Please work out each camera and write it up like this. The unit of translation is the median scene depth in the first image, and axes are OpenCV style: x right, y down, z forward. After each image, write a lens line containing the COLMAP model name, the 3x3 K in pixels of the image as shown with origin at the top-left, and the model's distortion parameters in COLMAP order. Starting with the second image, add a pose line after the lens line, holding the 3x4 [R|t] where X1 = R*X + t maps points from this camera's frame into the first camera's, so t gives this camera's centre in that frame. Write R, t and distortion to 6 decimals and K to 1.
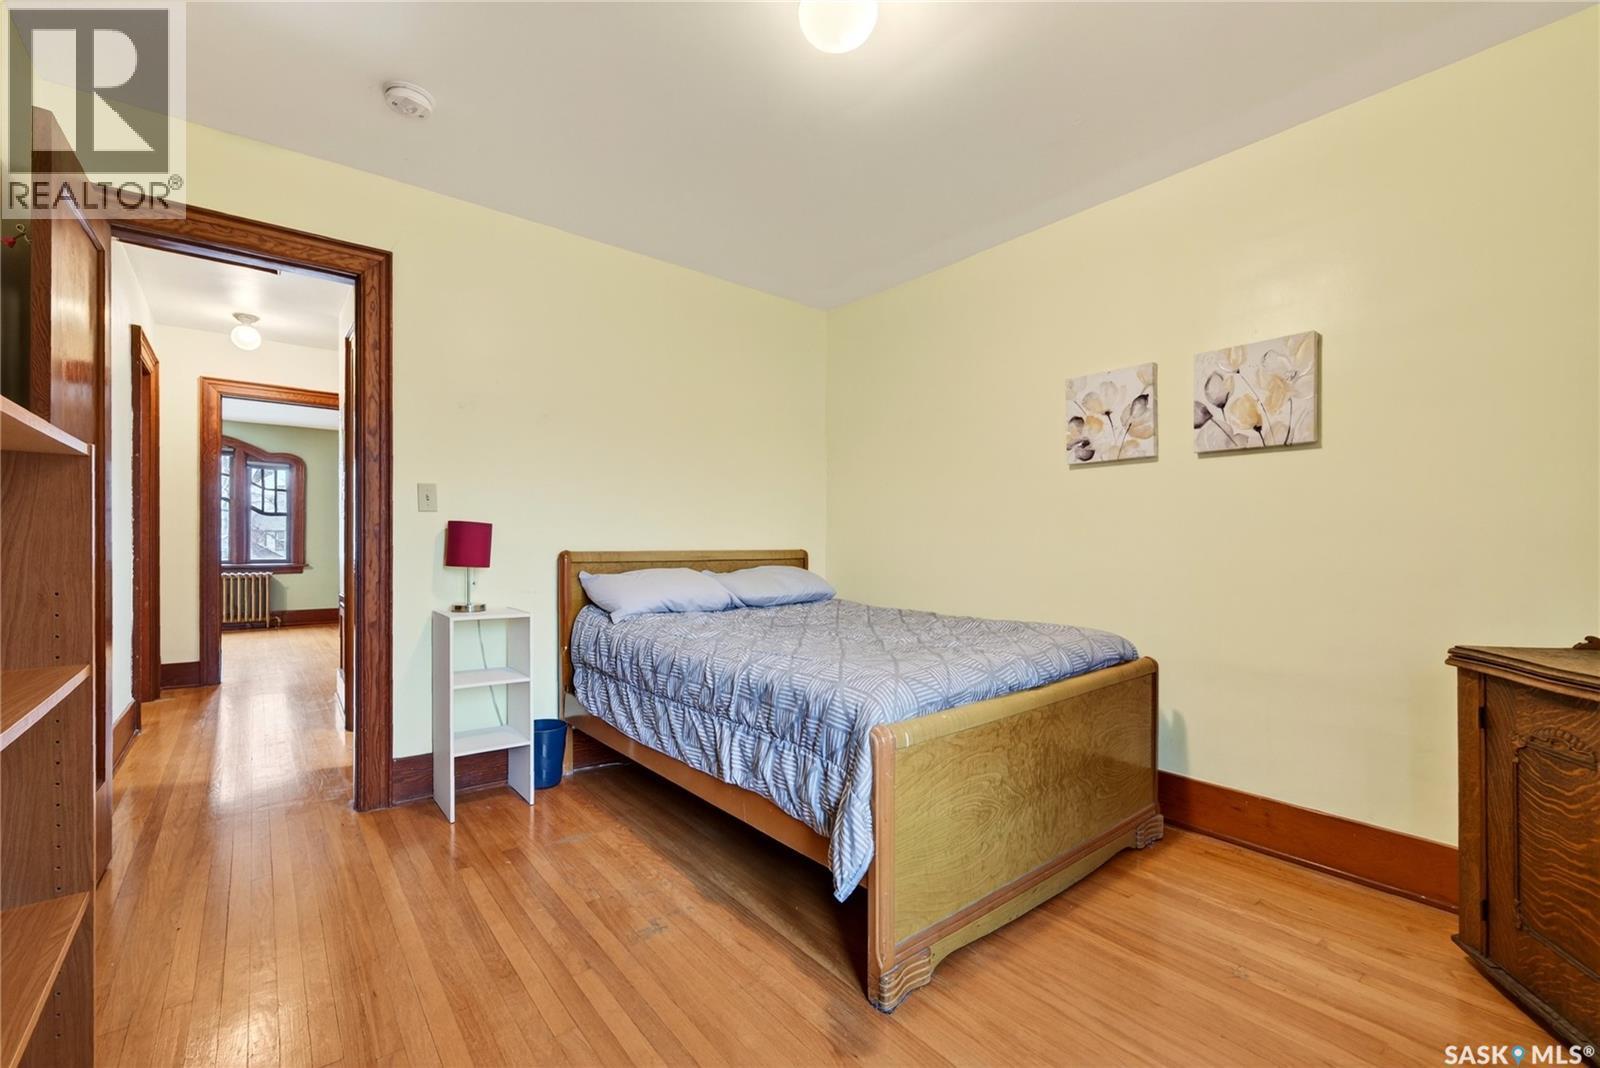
lens RADIAL K [[684.1, 0, 789.2], [0, 684.1, 525.8], [0, 0, 1]] dist [-0.000871, 0.000158]
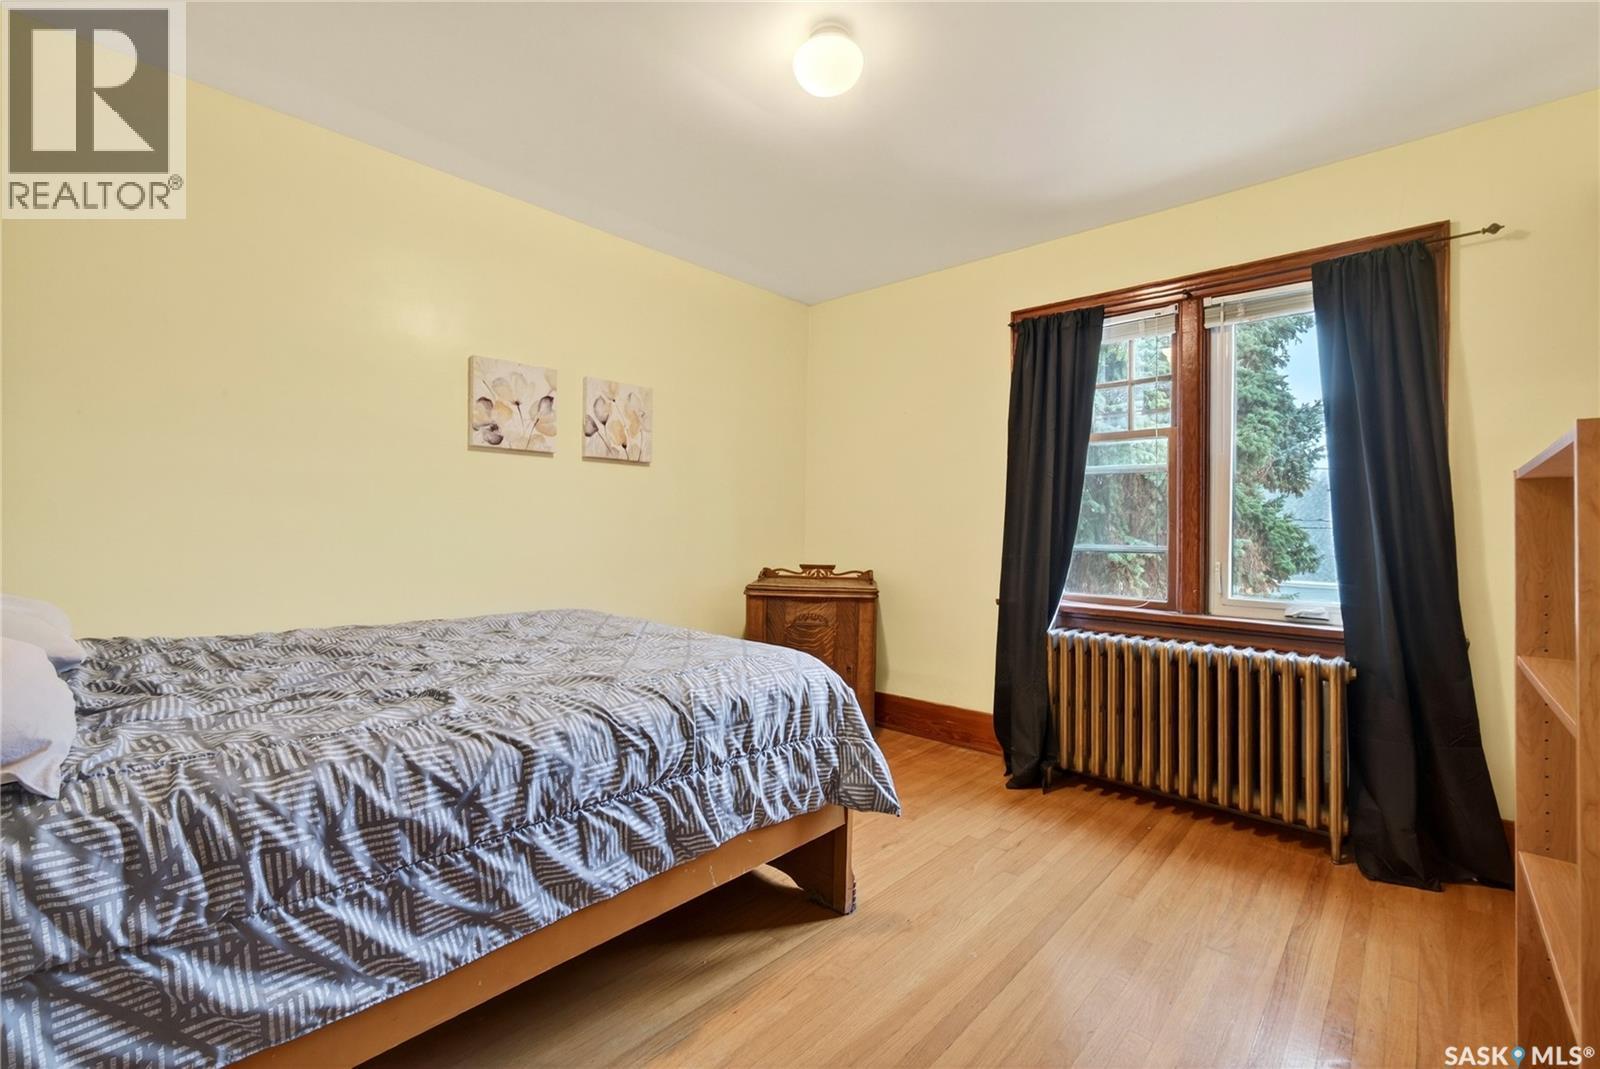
lens RADIAL K [[684.1, 0, 789.2], [0, 684.1, 526.3], [0, 0, 1]] dist [-0.000871, 0.000158]
pose [[-0.143322, 0.007341, 0.989649, -0.667903], [-0.028504, 0.999527, -0.011543, 0.021782], [-0.989266, -0.029864, -0.143045, 0.817098]]
